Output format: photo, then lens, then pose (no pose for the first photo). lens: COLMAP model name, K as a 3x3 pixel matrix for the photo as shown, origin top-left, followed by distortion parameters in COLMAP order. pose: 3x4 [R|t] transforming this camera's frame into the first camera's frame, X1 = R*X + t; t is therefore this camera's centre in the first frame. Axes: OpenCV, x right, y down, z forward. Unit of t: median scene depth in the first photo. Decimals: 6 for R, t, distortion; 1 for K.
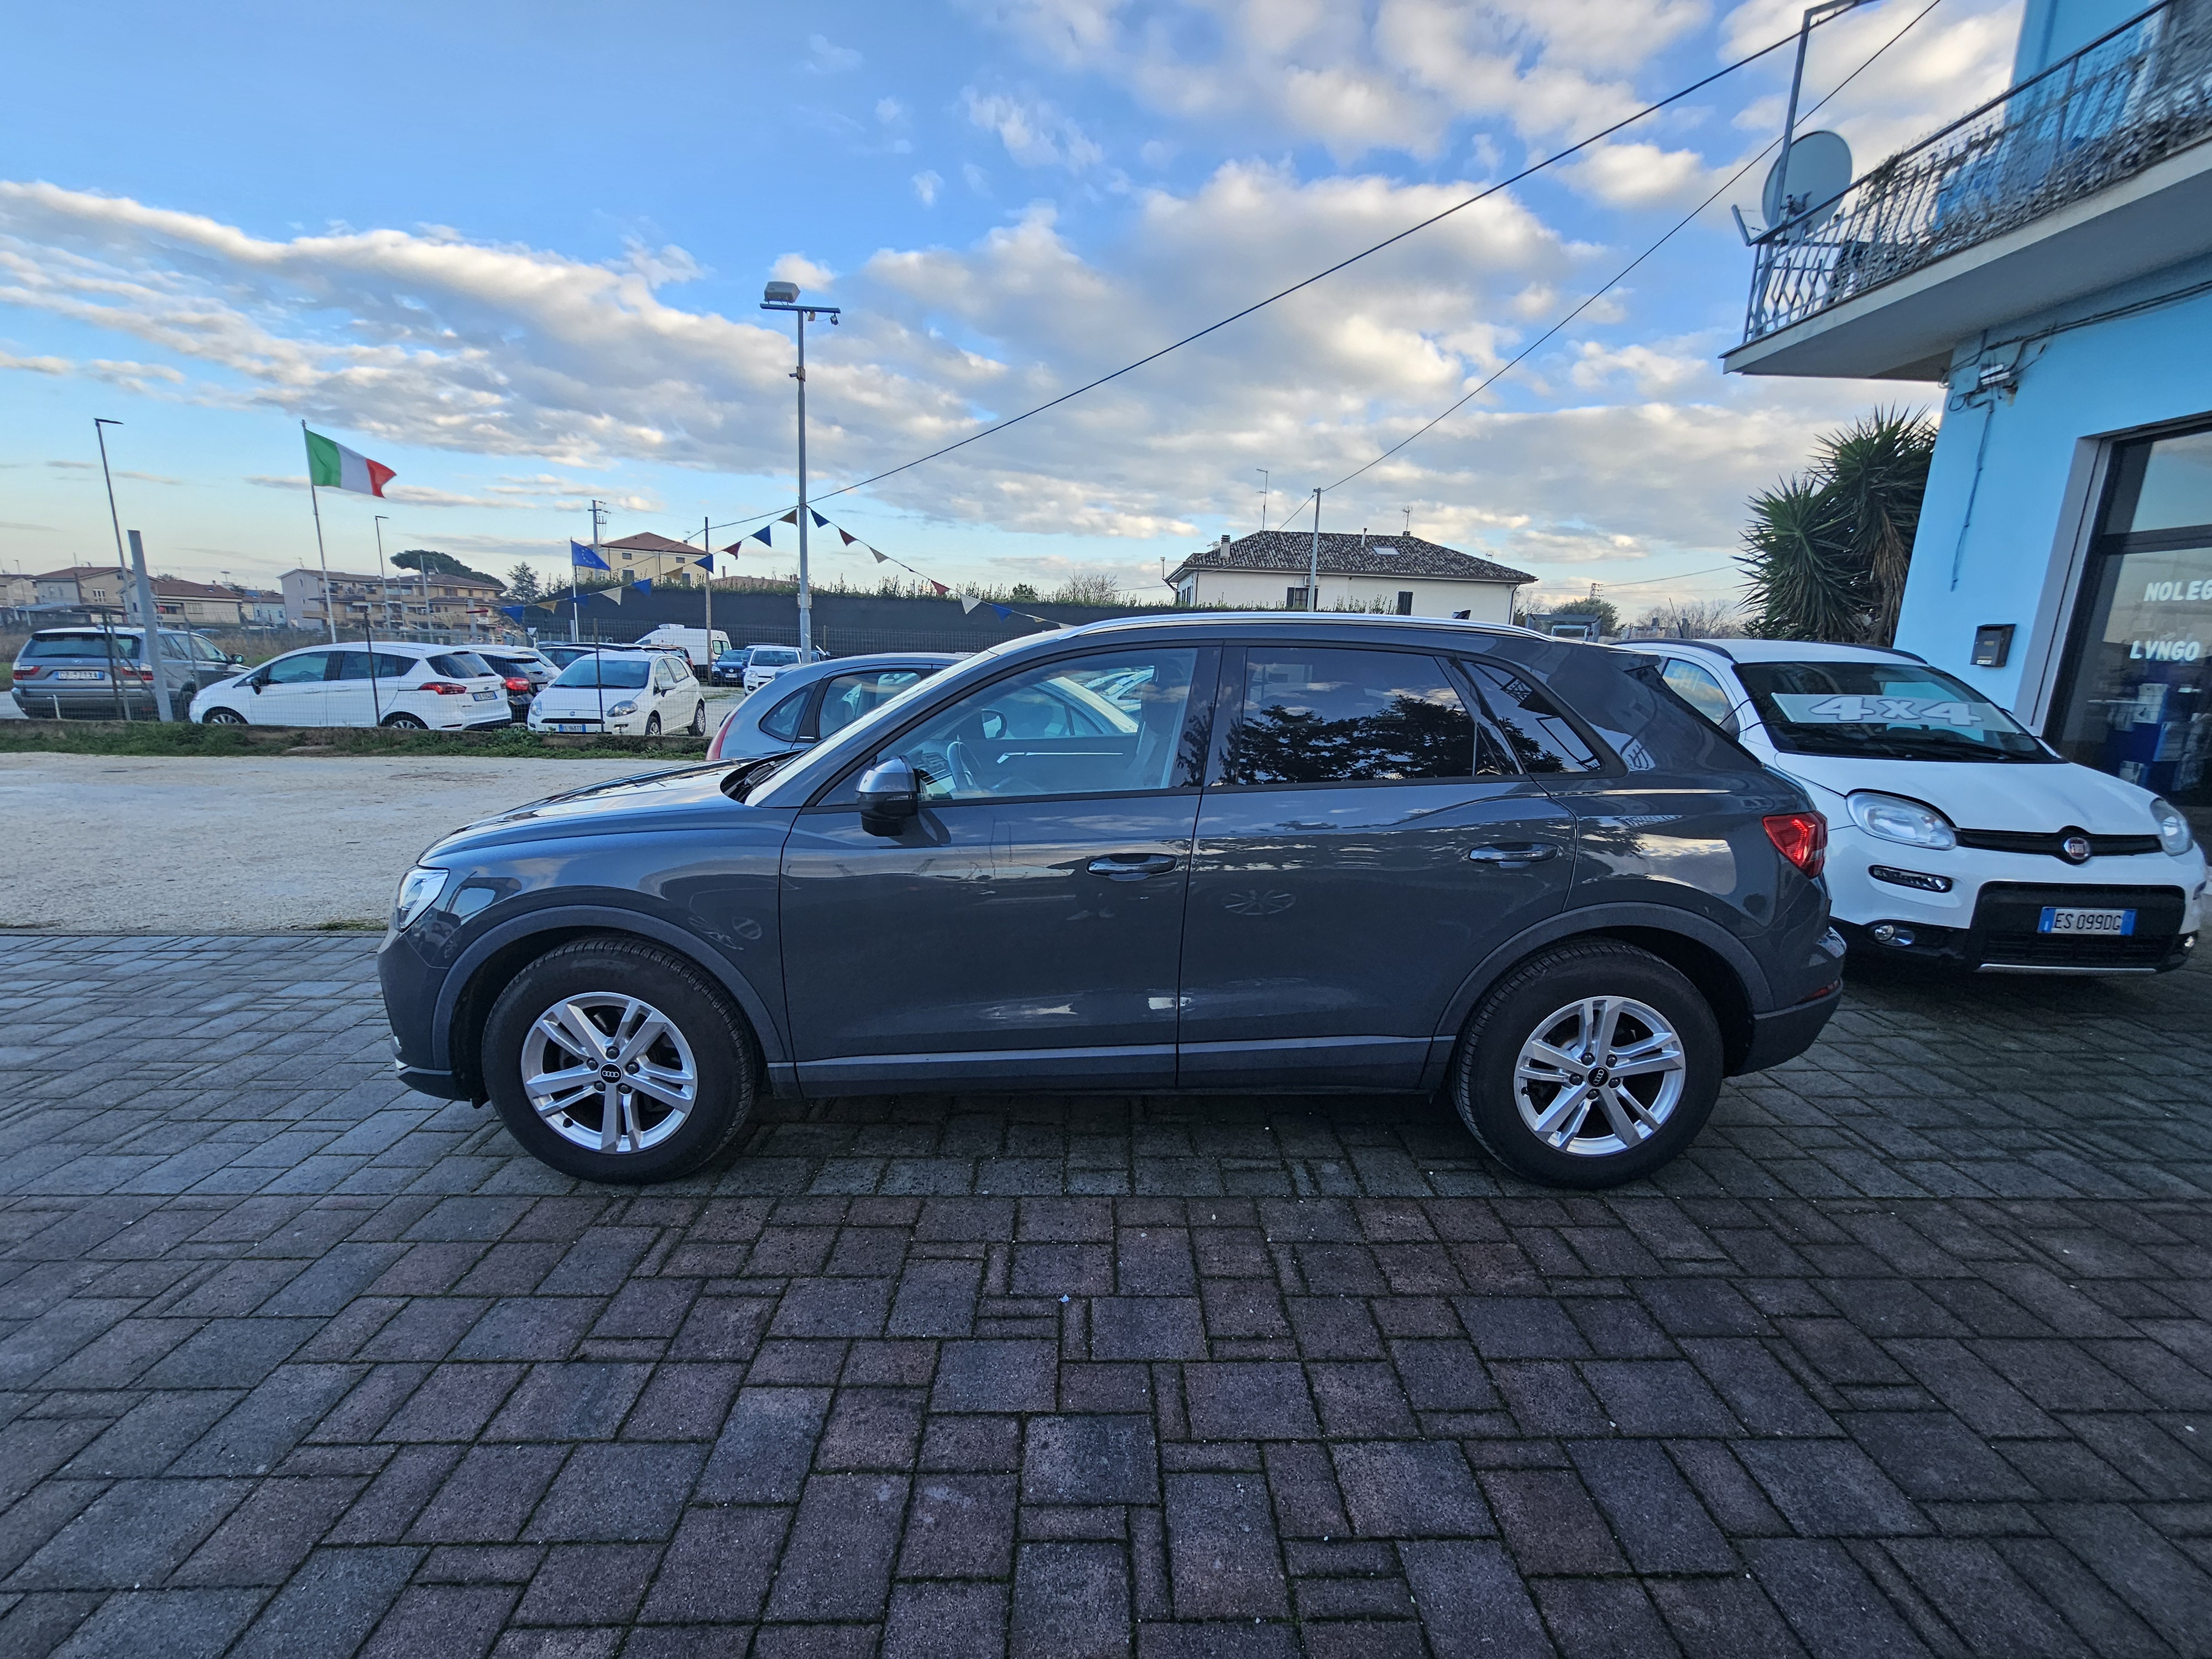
lens RADIAL K [[888.3, 0, 1106.0], [0, 888.3, 829.5], [0, 0, 1]] dist [0.001848, 0.000050]
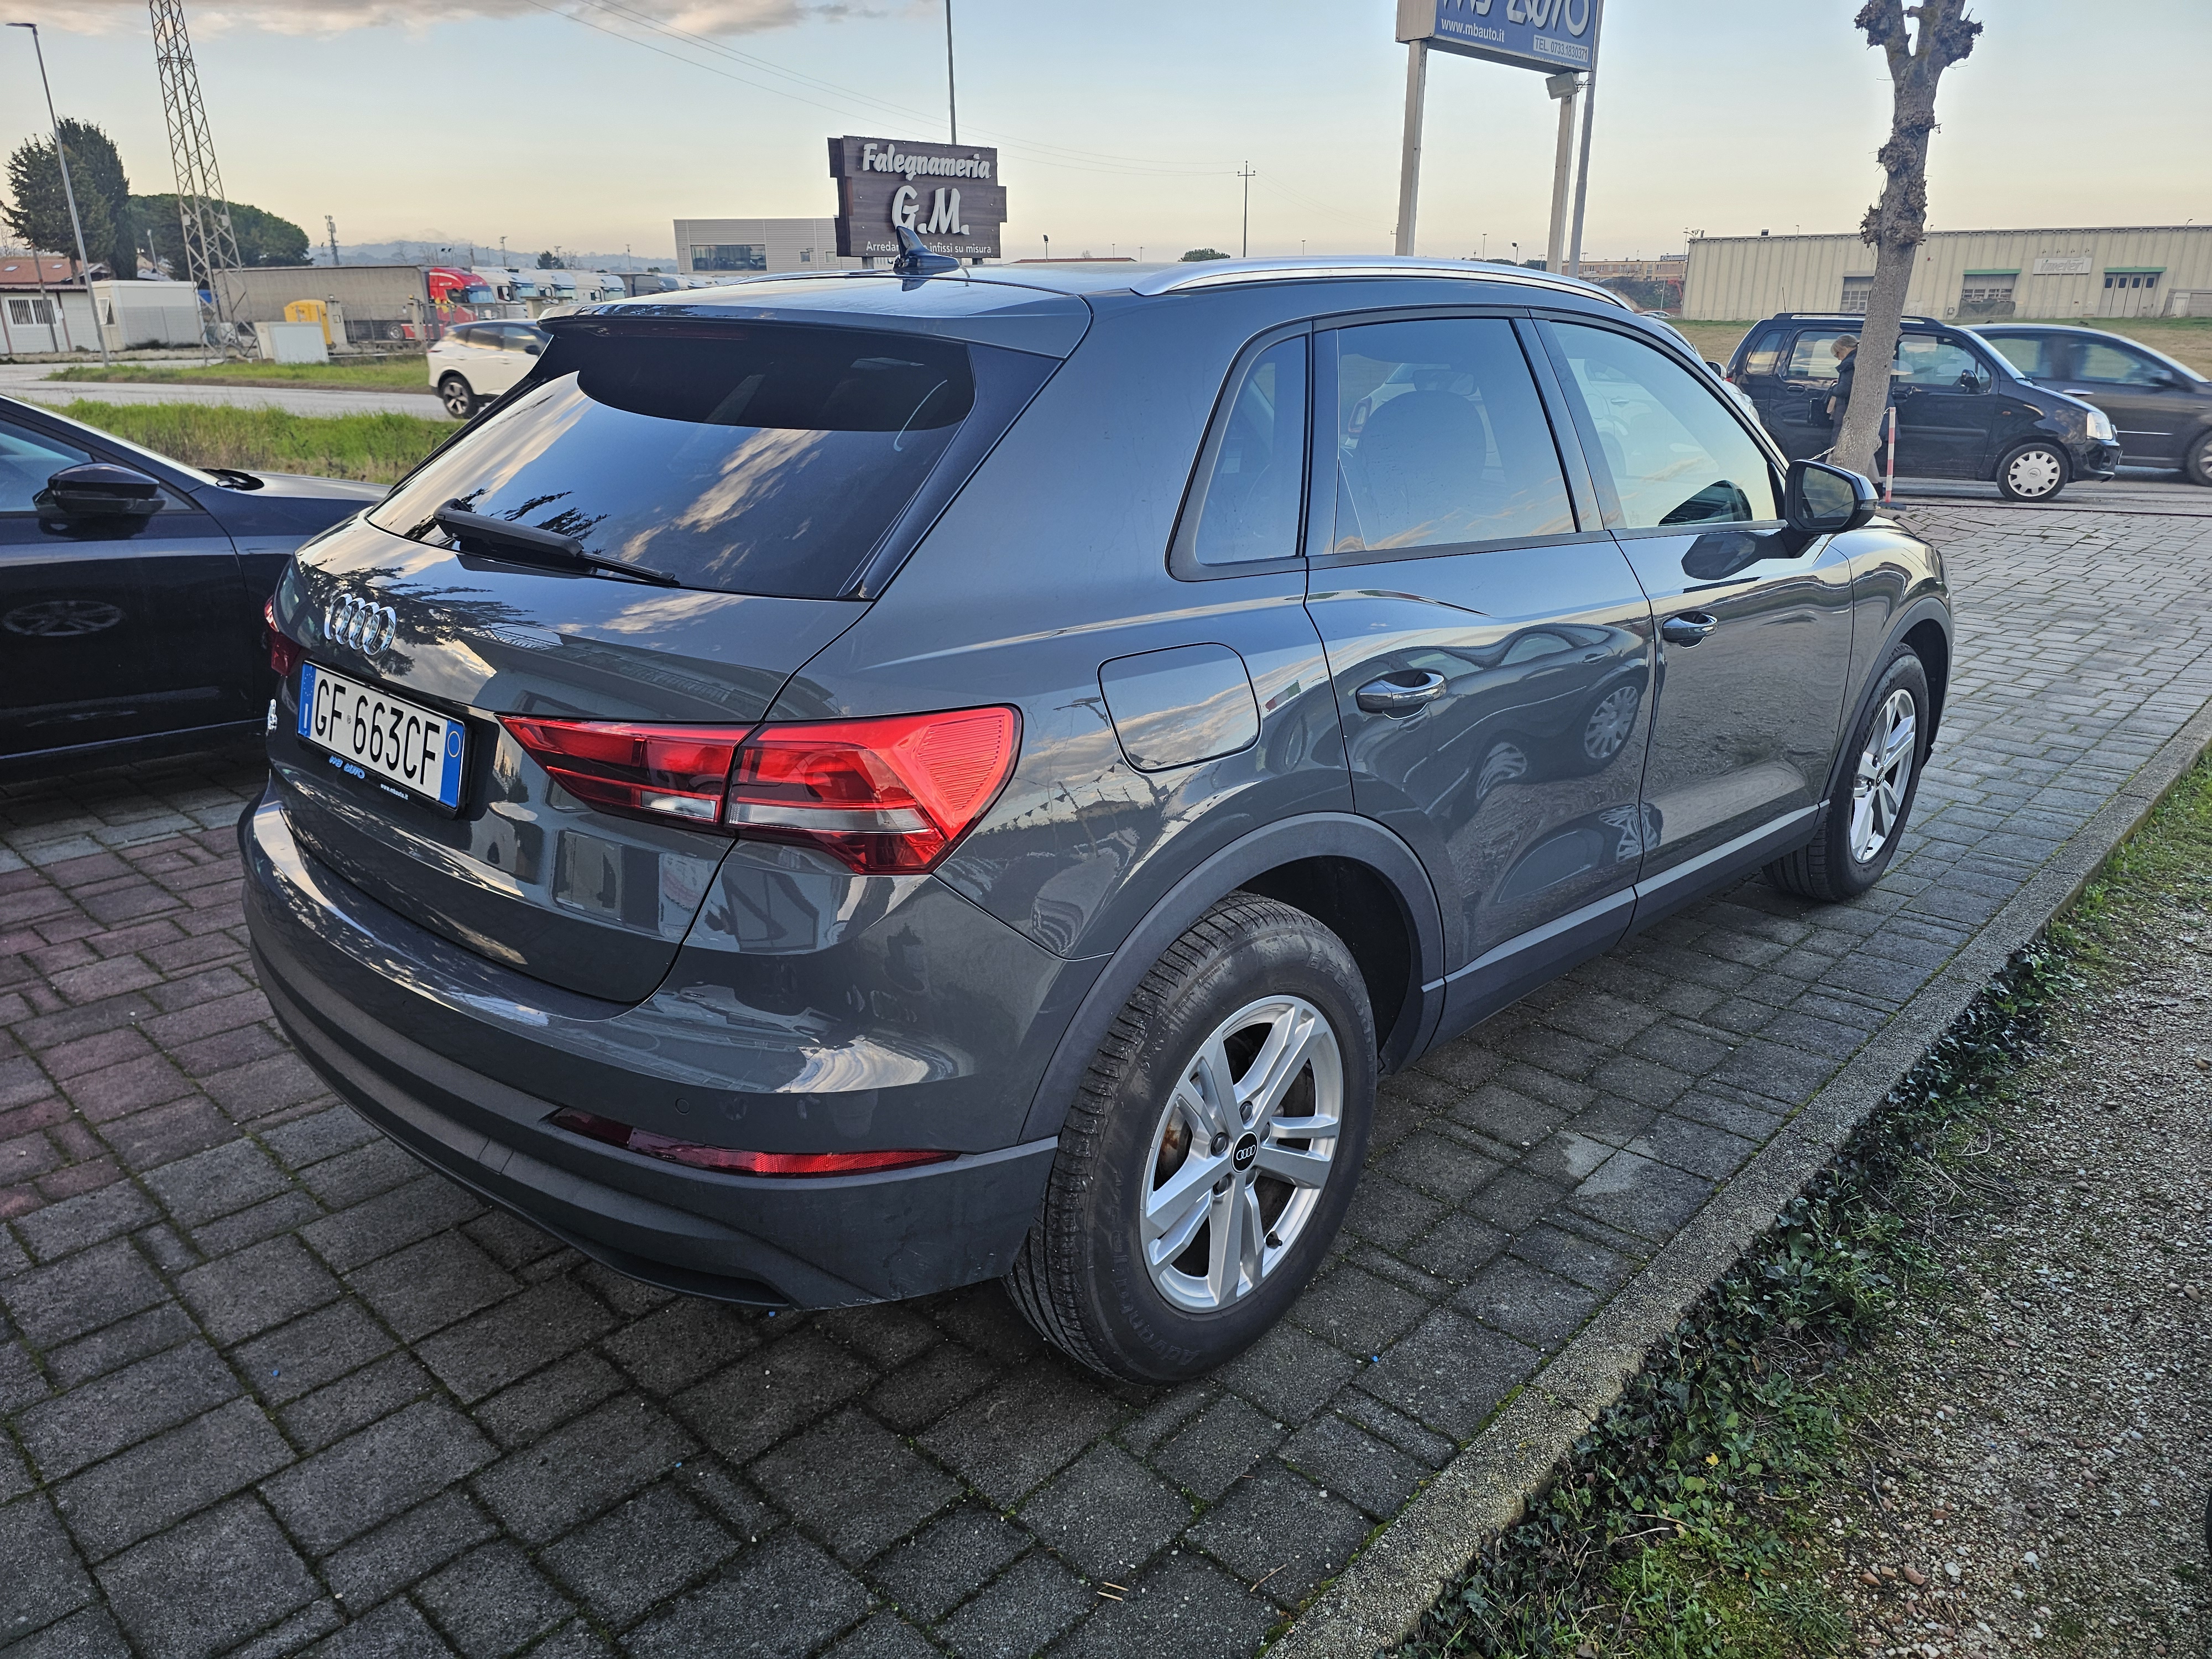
lens RADIAL K [[1484.9, 0, 1117.1], [0, 1484.9, 819.7], [0, 0, 1]] dist [0.054909, -0.055052]
pose [[-0.688464, 0.210482, -0.694056, 1.154955], [-0.164197, 0.886882, 0.431833, -0.398841], [0.706439, 0.411263, -0.576026, 2.035323]]
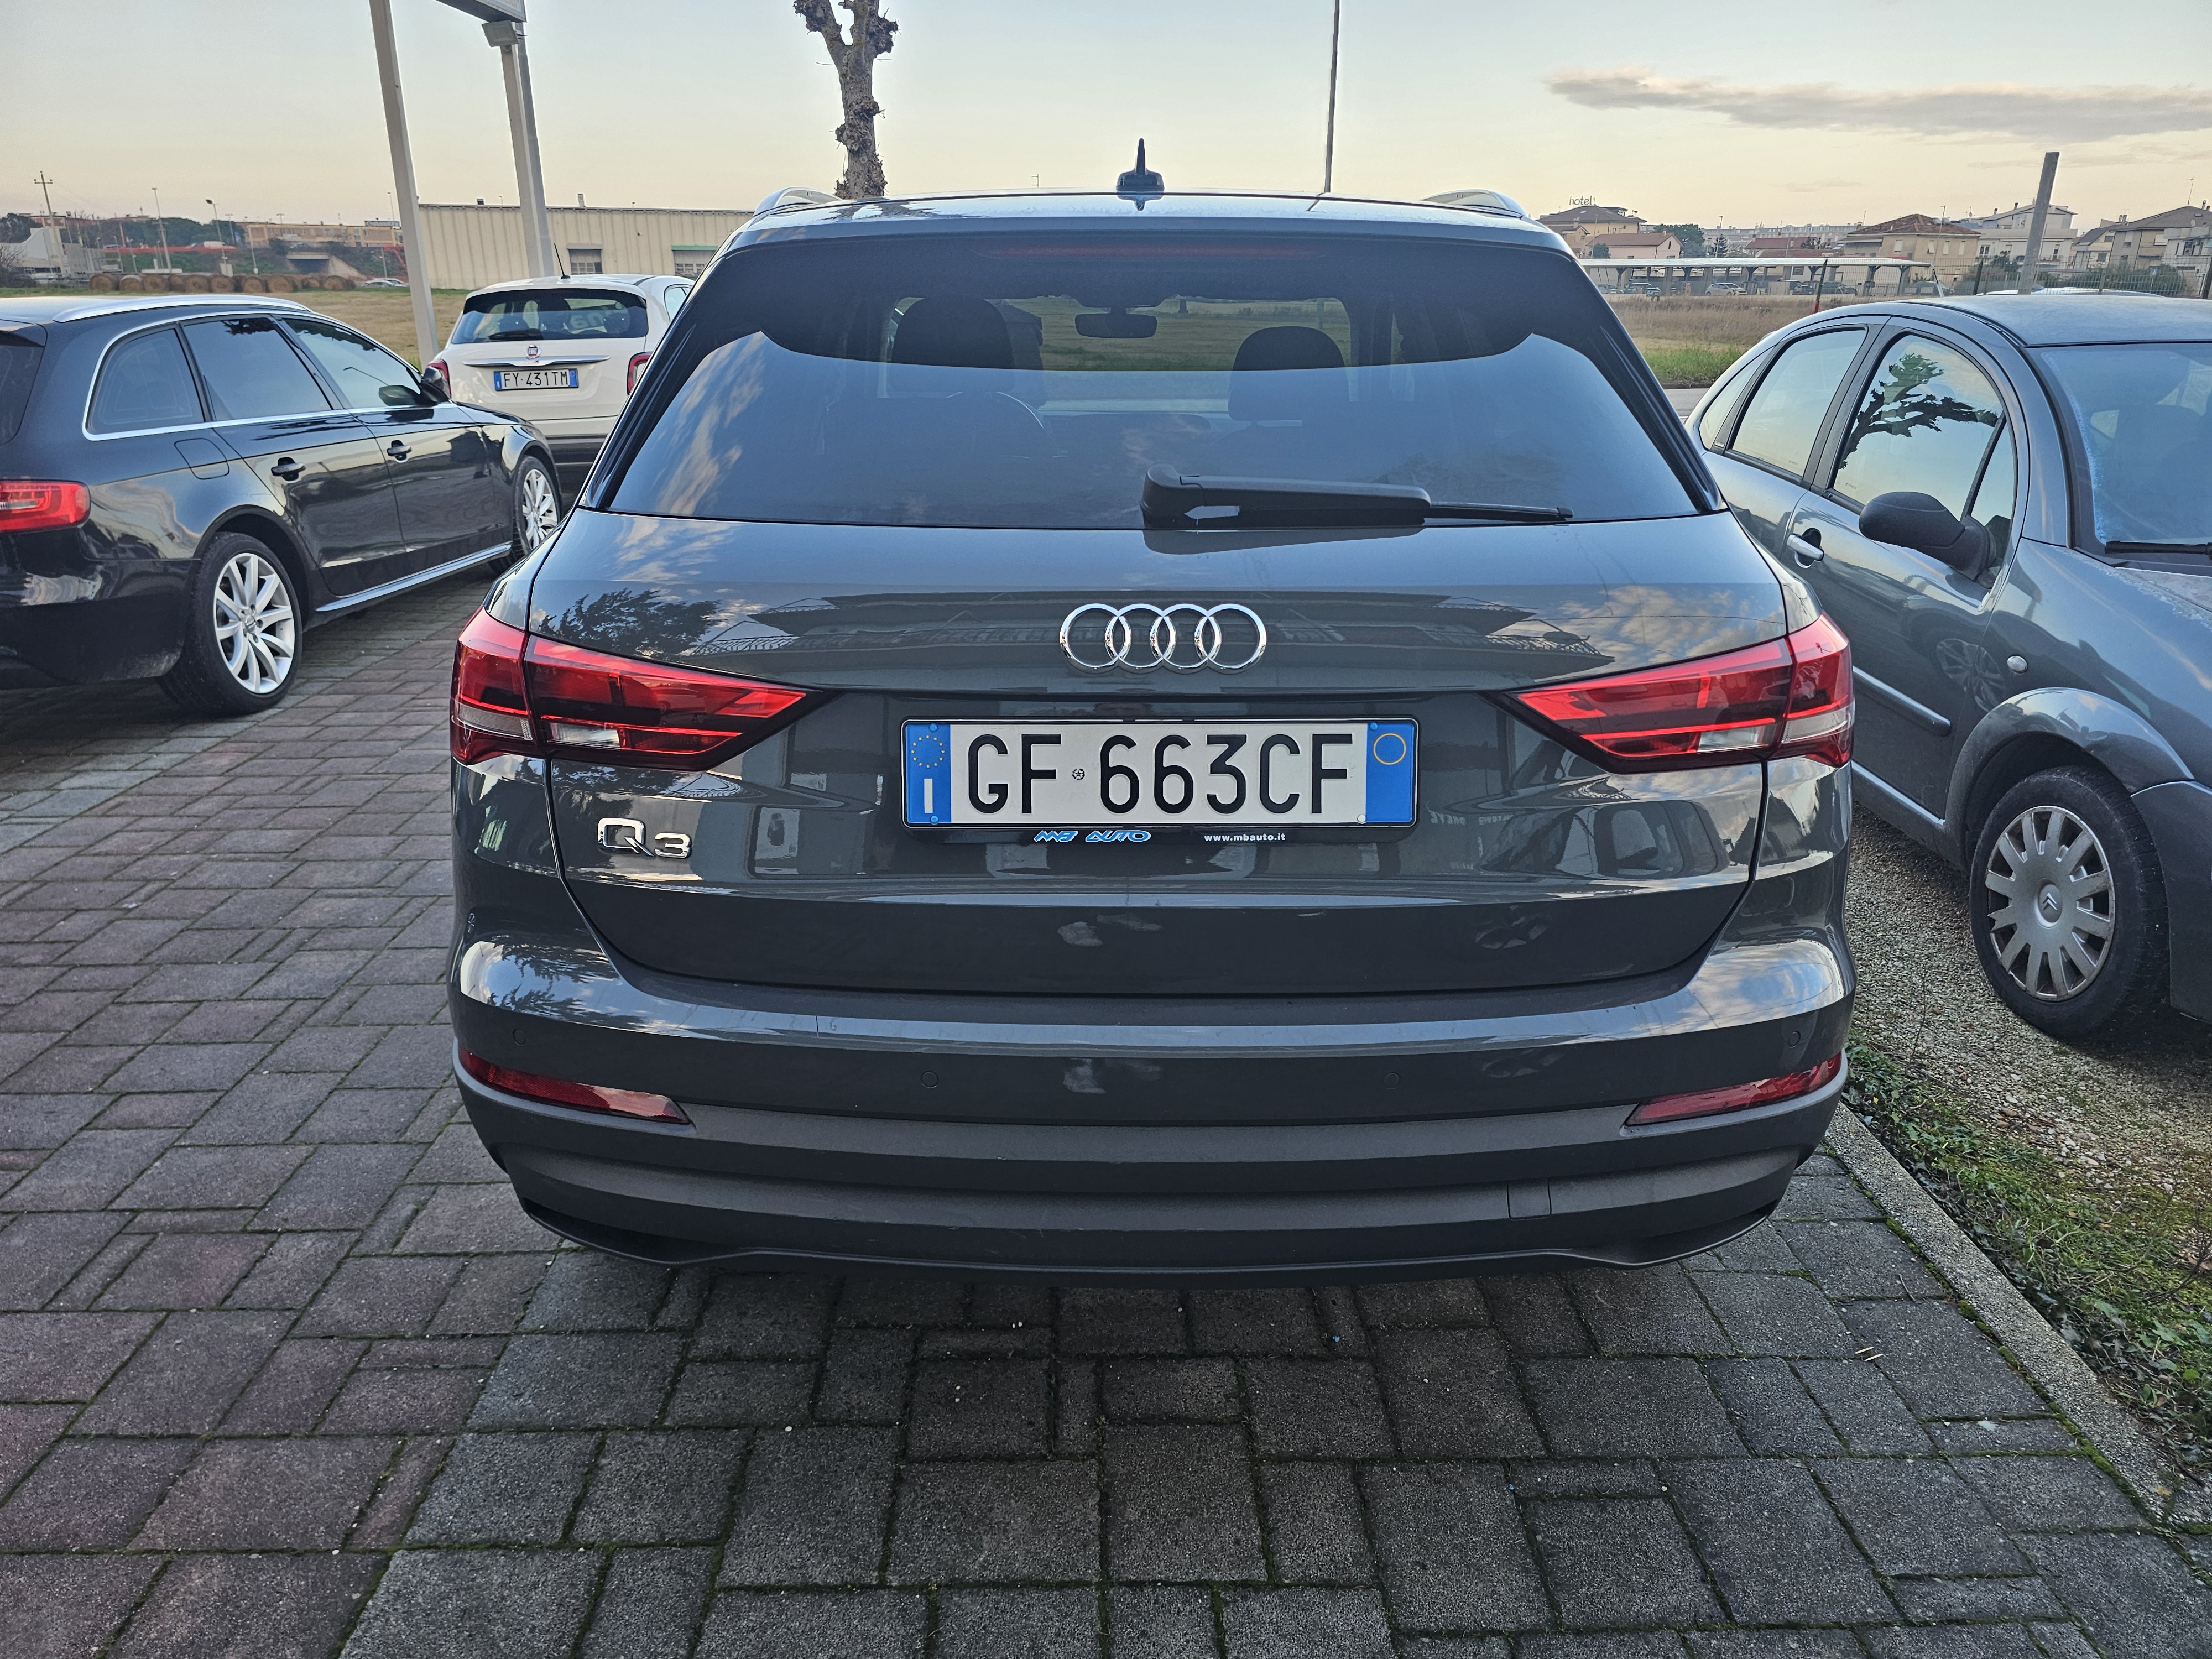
lens RADIAL K [[1486.6, 0, 1098.6], [0, 1486.6, 798.5], [0, 0, 1]] dist [0.060336, -0.058816]
pose [[0.000268, 0.302504, -0.953148, 1.441652], [-0.206317, 0.932658, 0.295943, -0.196794], [0.978485, 0.196572, 0.062661, 1.219374]]
